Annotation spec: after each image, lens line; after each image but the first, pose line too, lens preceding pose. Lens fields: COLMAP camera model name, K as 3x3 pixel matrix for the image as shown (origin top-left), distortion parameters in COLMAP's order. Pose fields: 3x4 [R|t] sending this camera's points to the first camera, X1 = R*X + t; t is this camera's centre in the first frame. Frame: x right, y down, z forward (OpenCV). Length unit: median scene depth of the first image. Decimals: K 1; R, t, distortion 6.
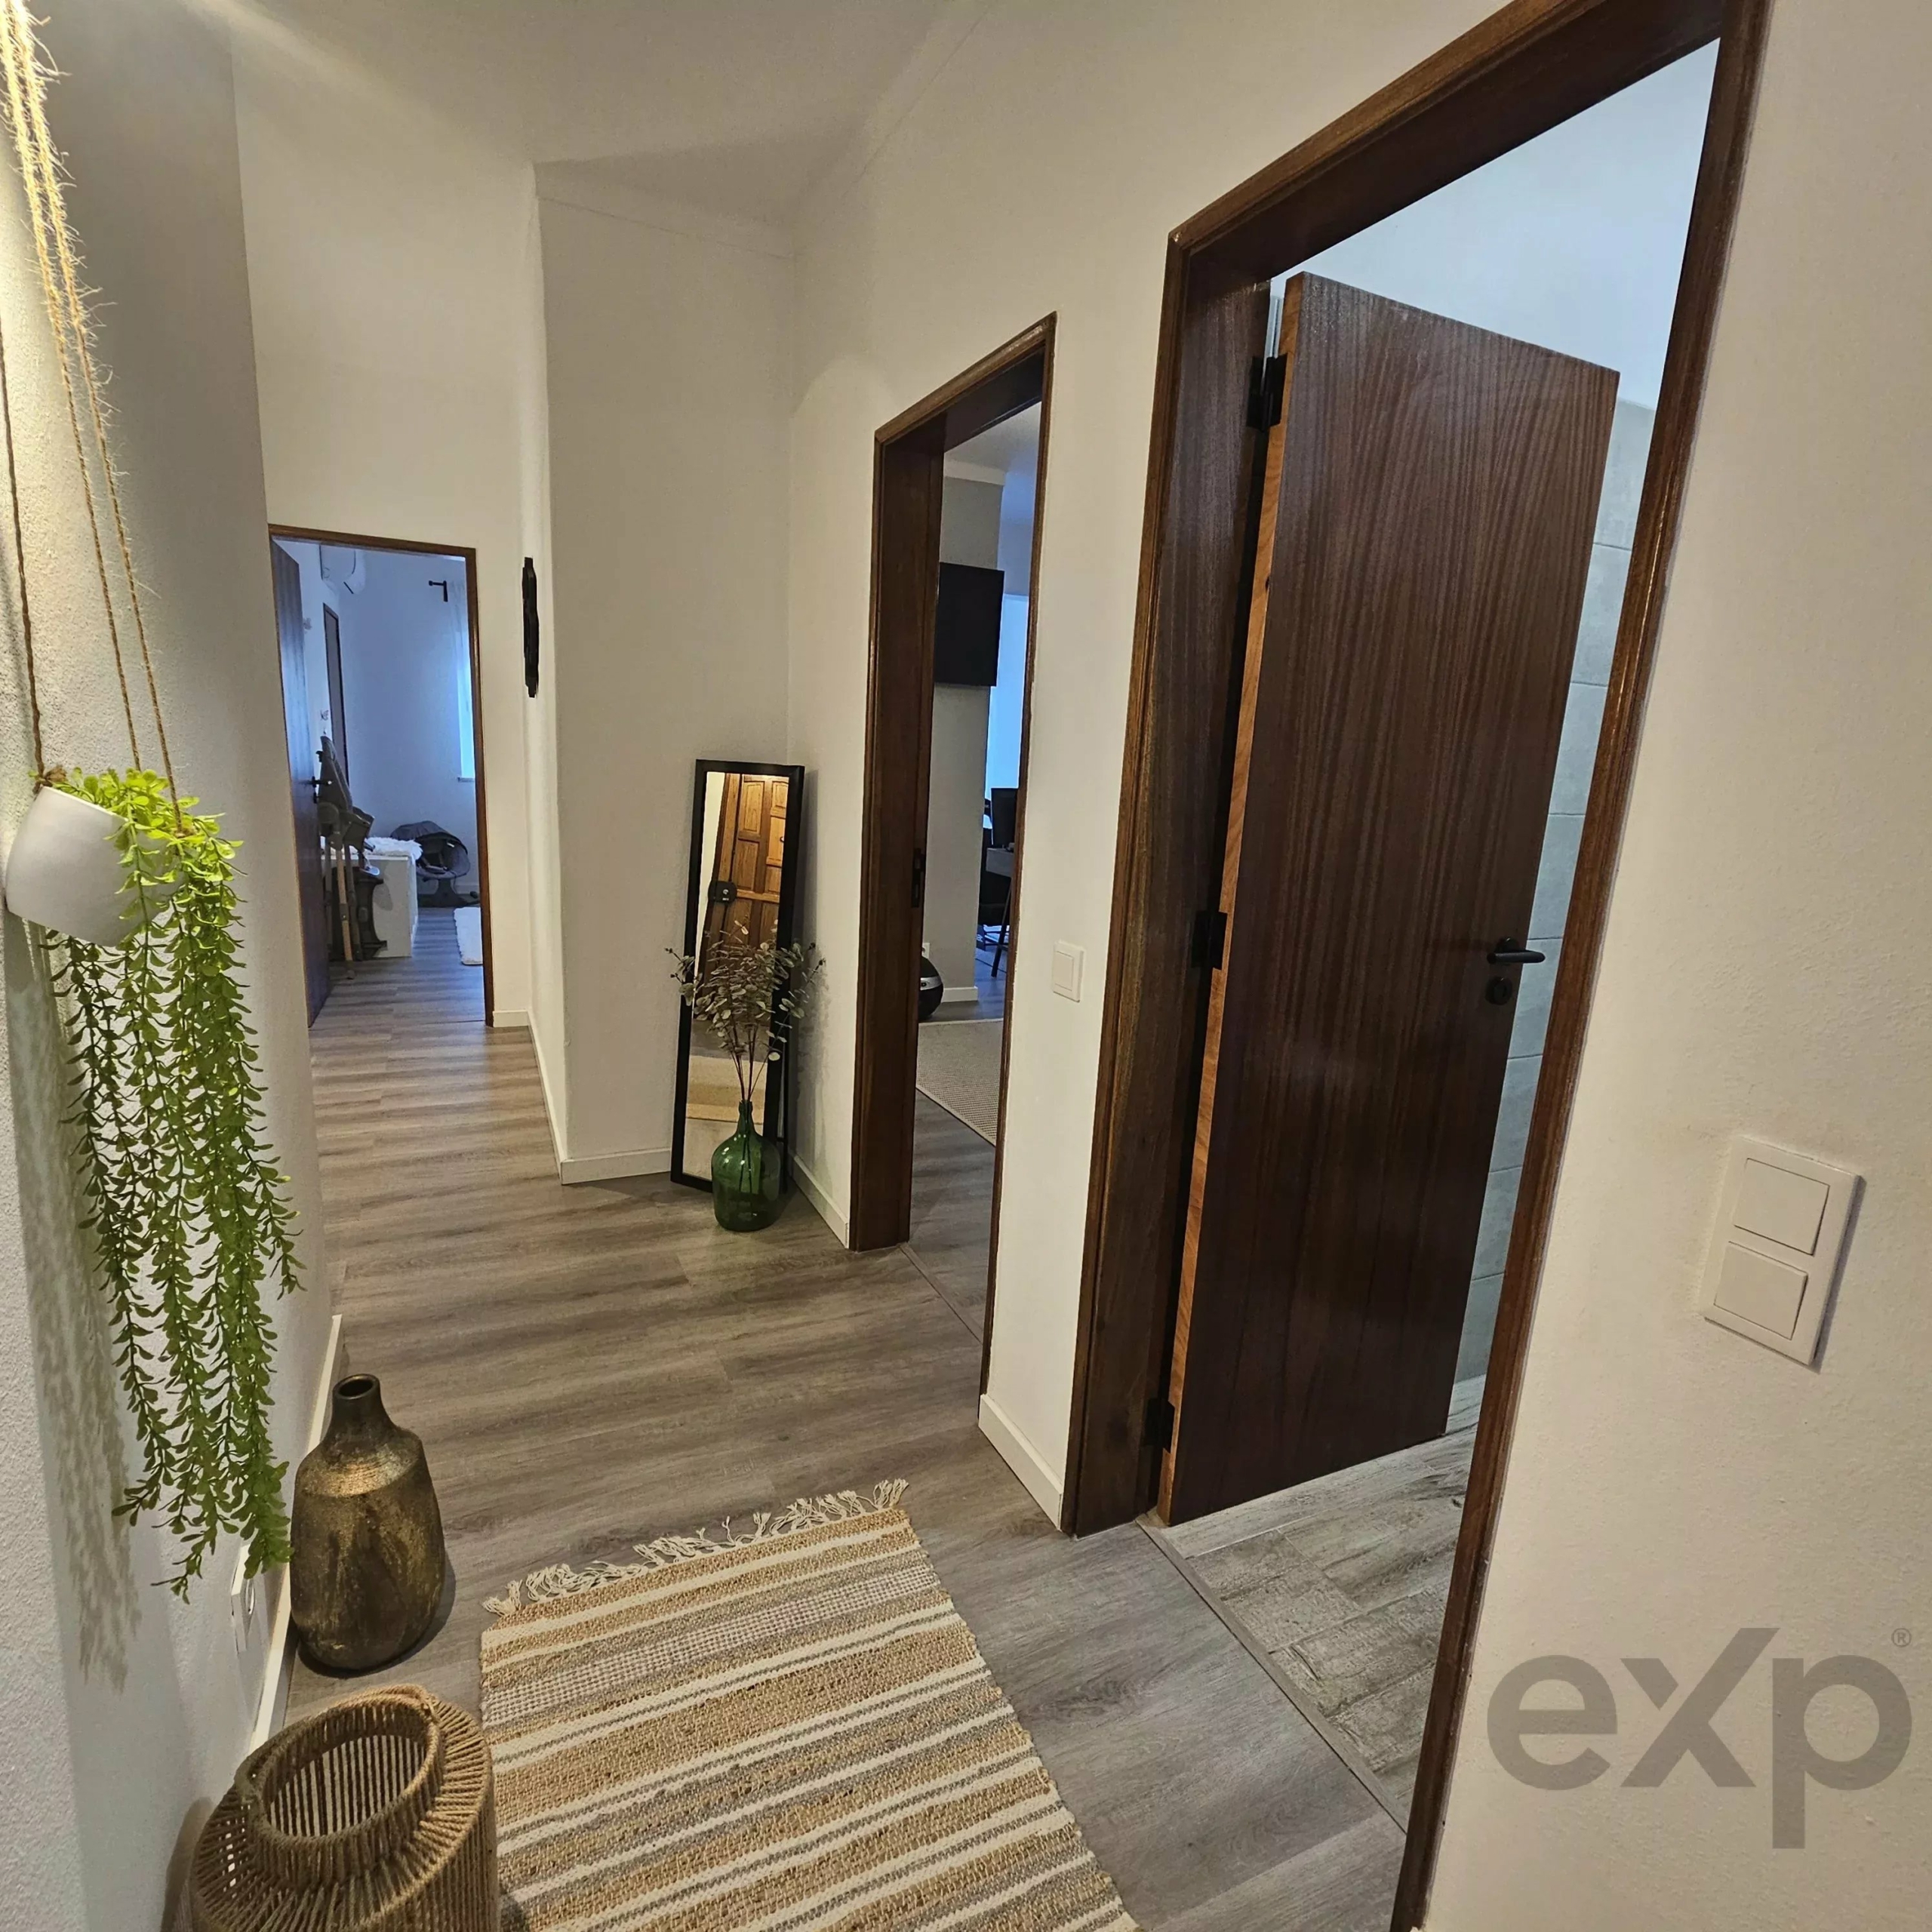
lens RADIAL K [[1061.0, 0, 954.6], [0, 1061.0, 974.7], [0, 0, 1]] dist [0.000107, 0.000719]
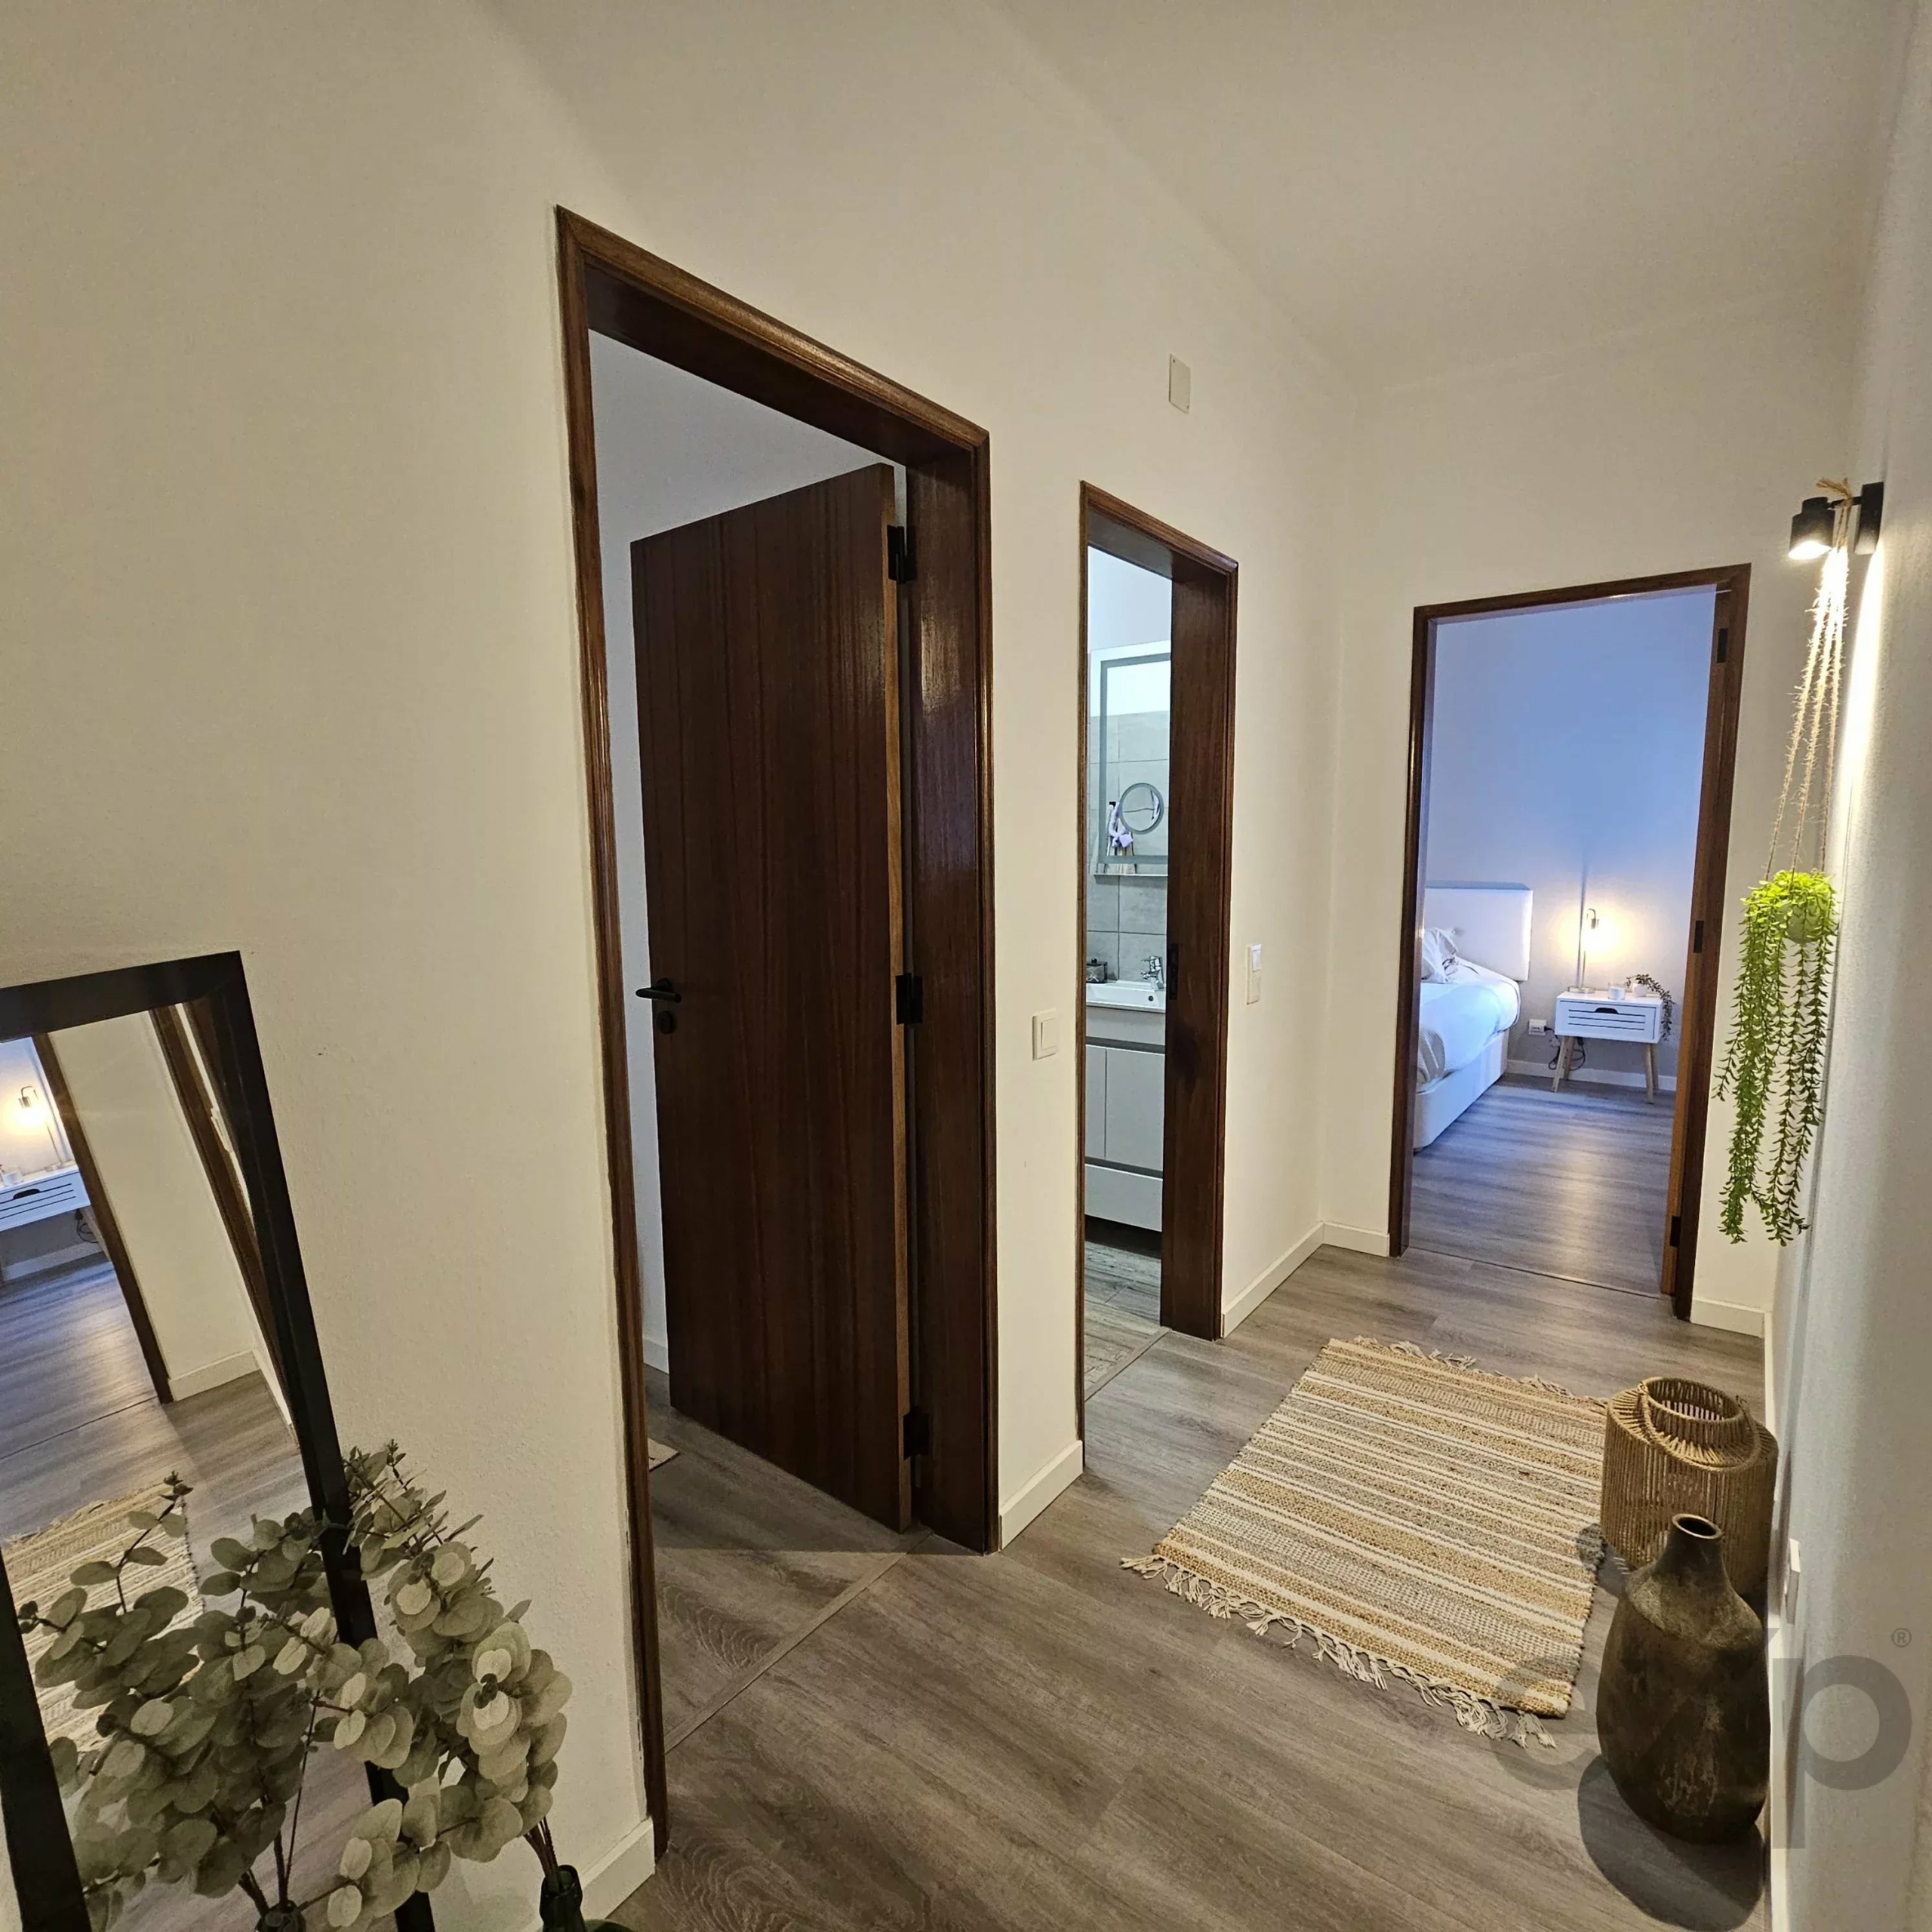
lens RADIAL K [[1061.0, 0, 954.6], [0, 1061.0, 974.7], [0, 0, 1]] dist [0.000107, 0.000719]
pose [[-0.470056, -0.161105, 0.867809, -0.846510], [0.168042, 0.948883, 0.267177, -0.396754], [-0.866493, 0.271416, -0.418956, 1.561257]]
